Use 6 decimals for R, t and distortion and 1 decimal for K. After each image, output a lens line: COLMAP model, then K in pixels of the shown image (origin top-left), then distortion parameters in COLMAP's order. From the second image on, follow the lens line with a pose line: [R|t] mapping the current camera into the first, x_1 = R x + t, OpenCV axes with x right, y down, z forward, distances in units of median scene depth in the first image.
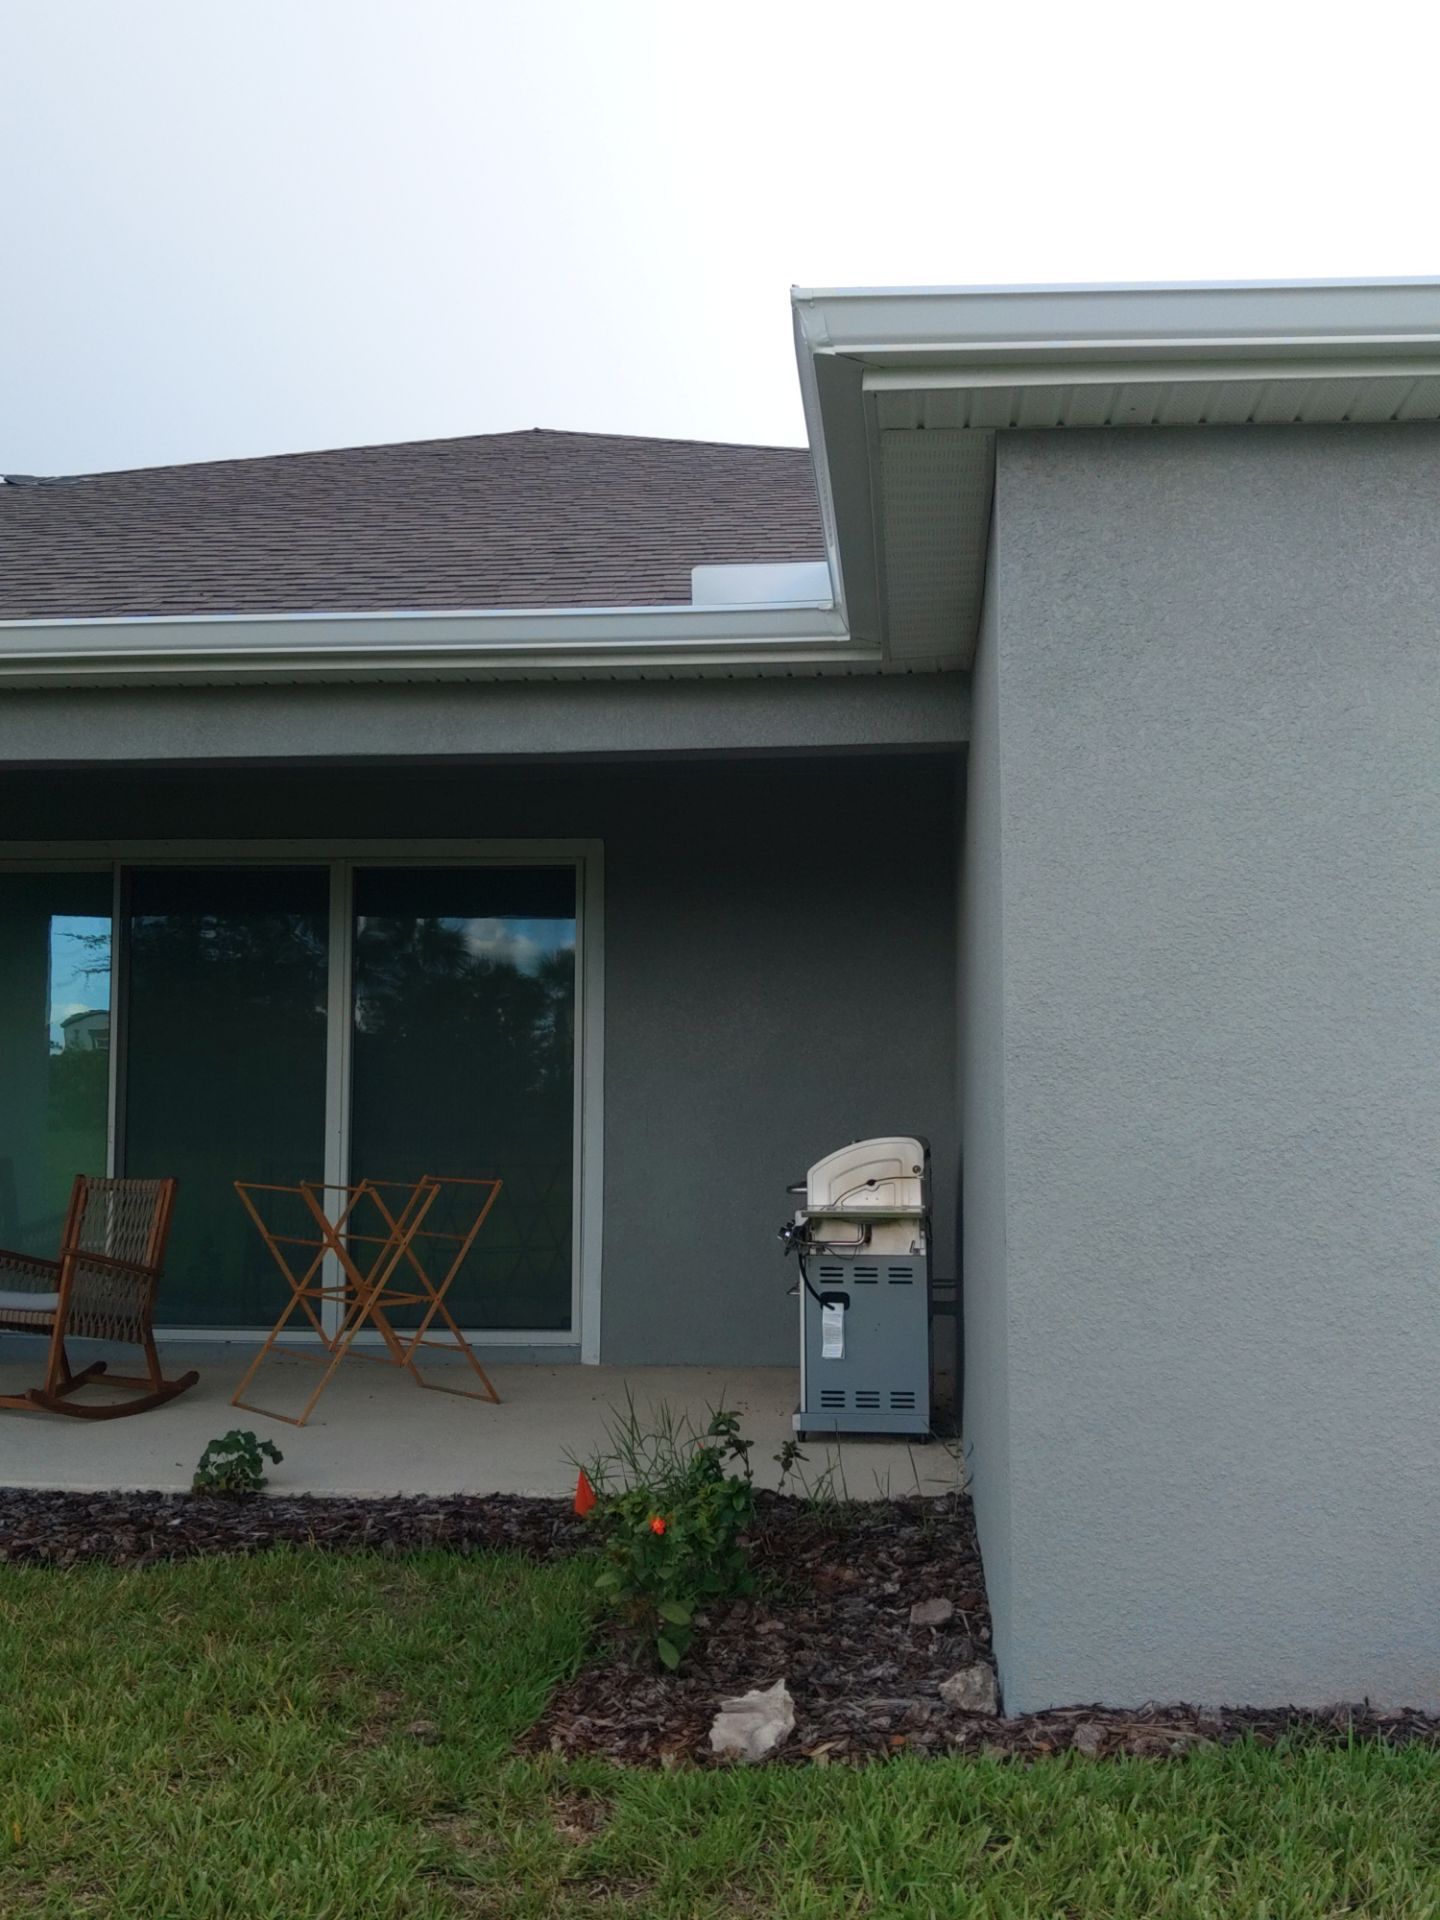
lens RADIAL K [[2149.0, 0, 720.0], [0, 2149.0, 960.0], [0, 0, 1]] dist [-0.025970, -0.061268]
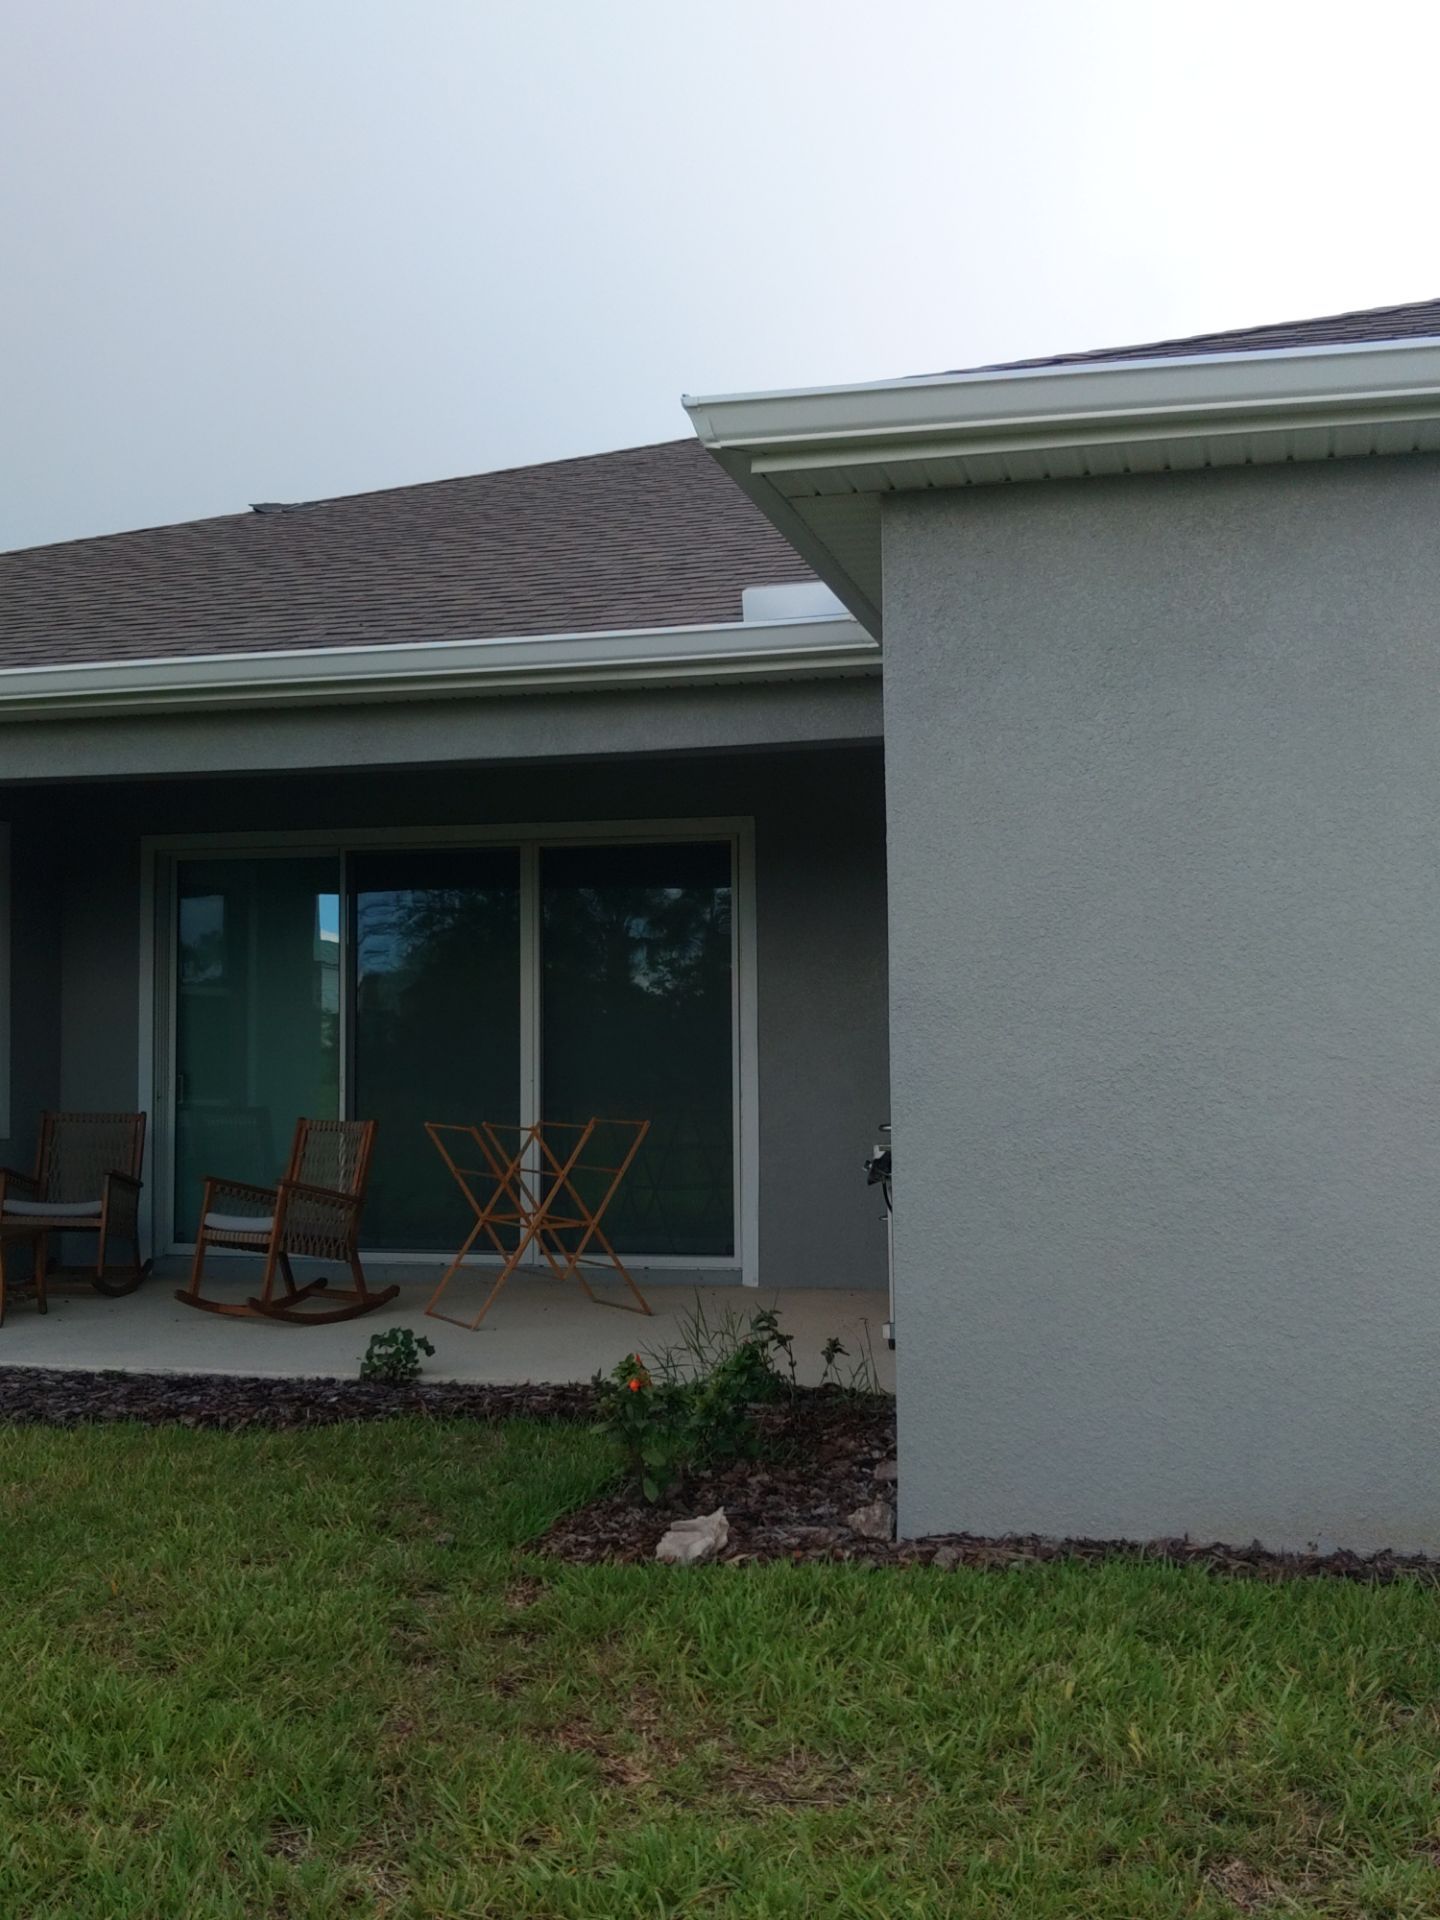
lens RADIAL K [[2198.1, 0, 720.0], [0, 2198.1, 960.0], [0, 0, 1]] dist [0.013377, 0.063746]
pose [[0.983960, -0.016245, -0.177650, 0.218759], [0.019961, 0.999617, 0.019145, -0.006658], [0.177271, -0.022384, 0.983907, -0.214564]]
